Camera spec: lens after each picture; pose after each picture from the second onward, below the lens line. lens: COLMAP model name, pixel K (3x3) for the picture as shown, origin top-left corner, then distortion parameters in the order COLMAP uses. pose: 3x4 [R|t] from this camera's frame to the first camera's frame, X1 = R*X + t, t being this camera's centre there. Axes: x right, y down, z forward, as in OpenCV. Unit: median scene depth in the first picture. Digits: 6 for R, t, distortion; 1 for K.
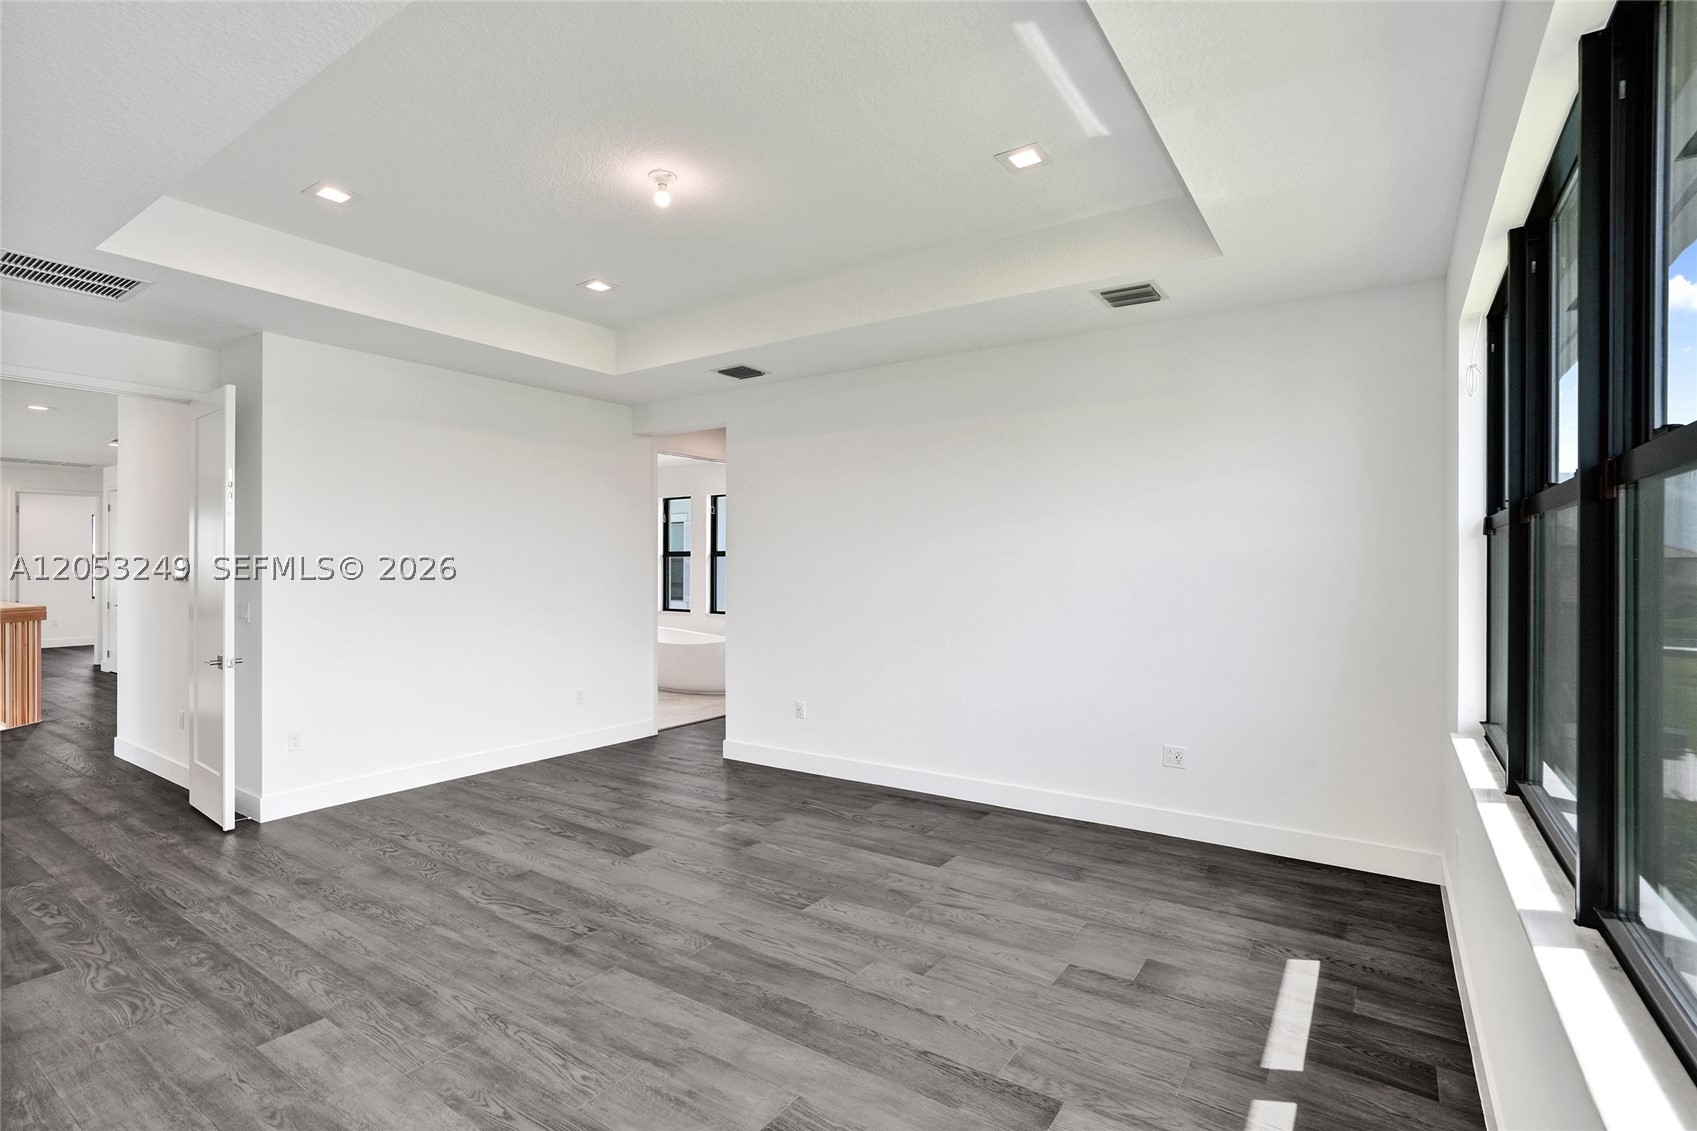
lens RADIAL K [[805.0, 0, 846.2], [0, 805.0, 554.9], [0, 0, 1]] dist [-0.052891, 0.028166]
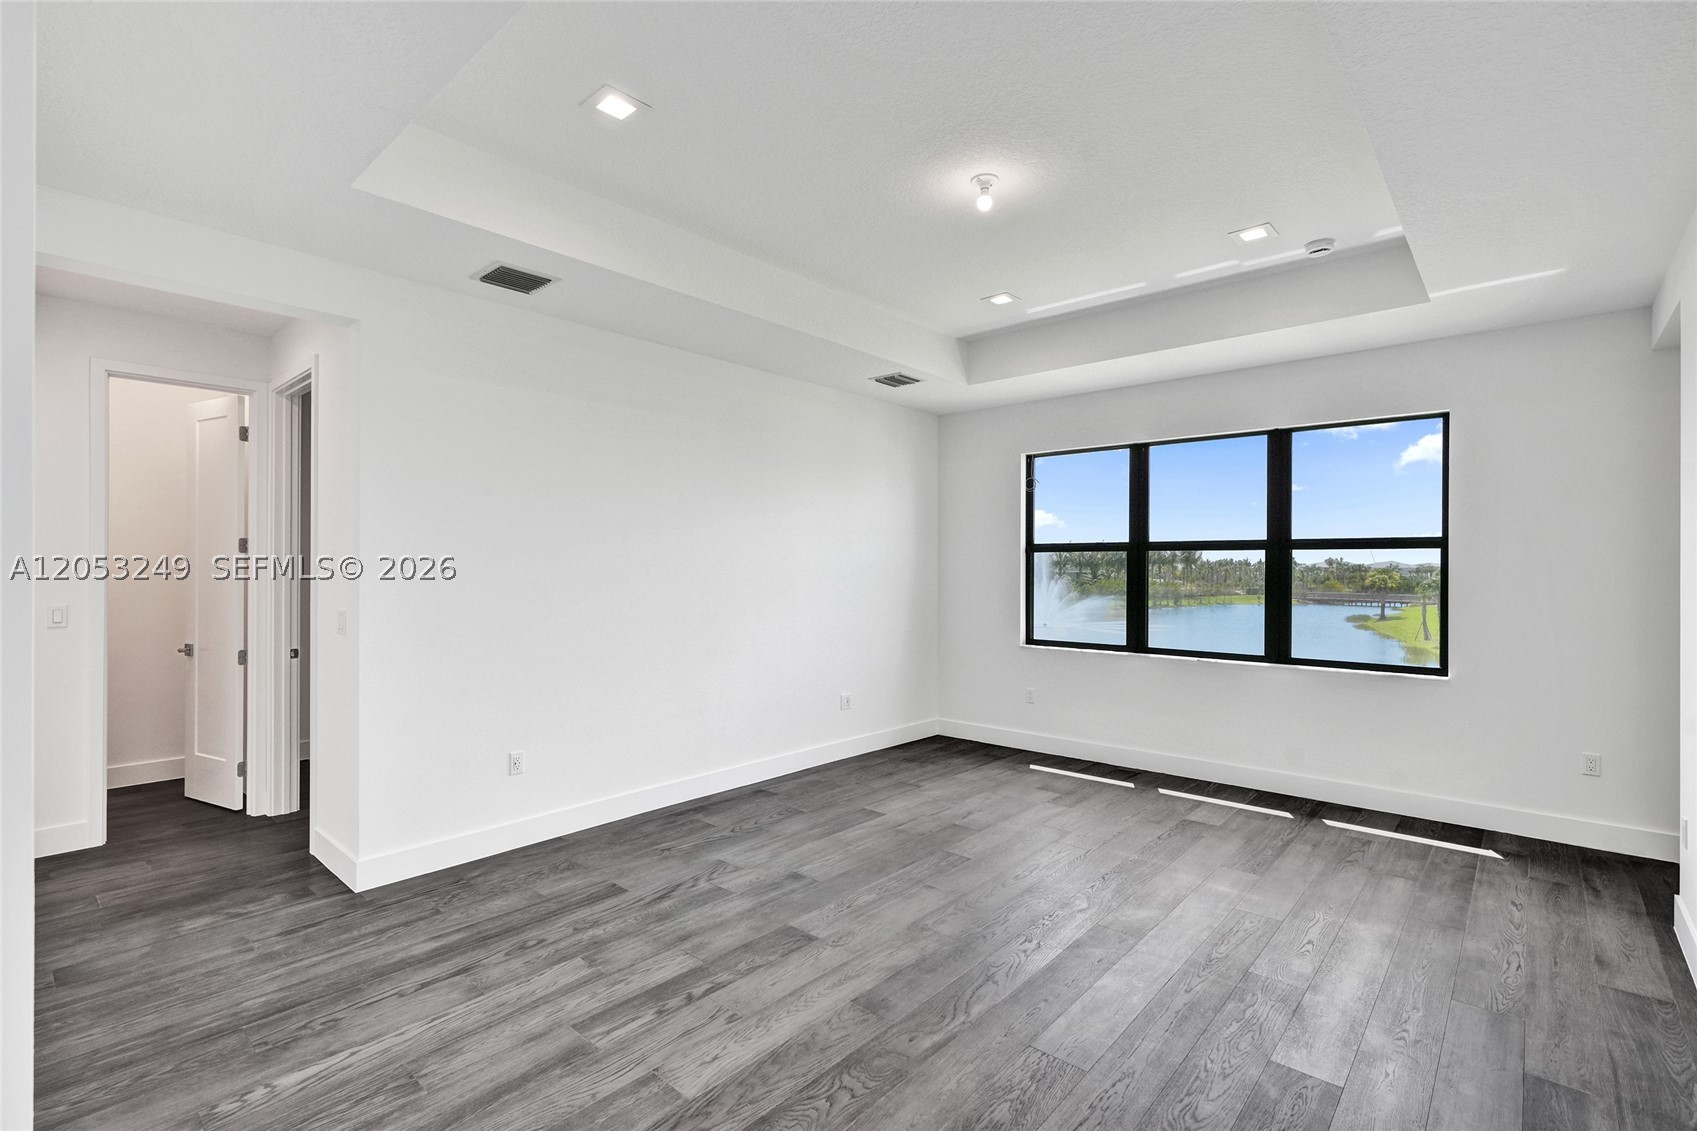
lens RADIAL K [[786.4, 0, 848.5], [0, 786.4, 565.5], [0, 0, 1]] dist [-0.000742, 0.000166]
pose [[0.124340, 0.003086, 0.992235, -0.983784], [-0.013528, 0.999907, -0.001415, 0.015021], [-0.992147, -0.013247, 0.124370, 0.836523]]
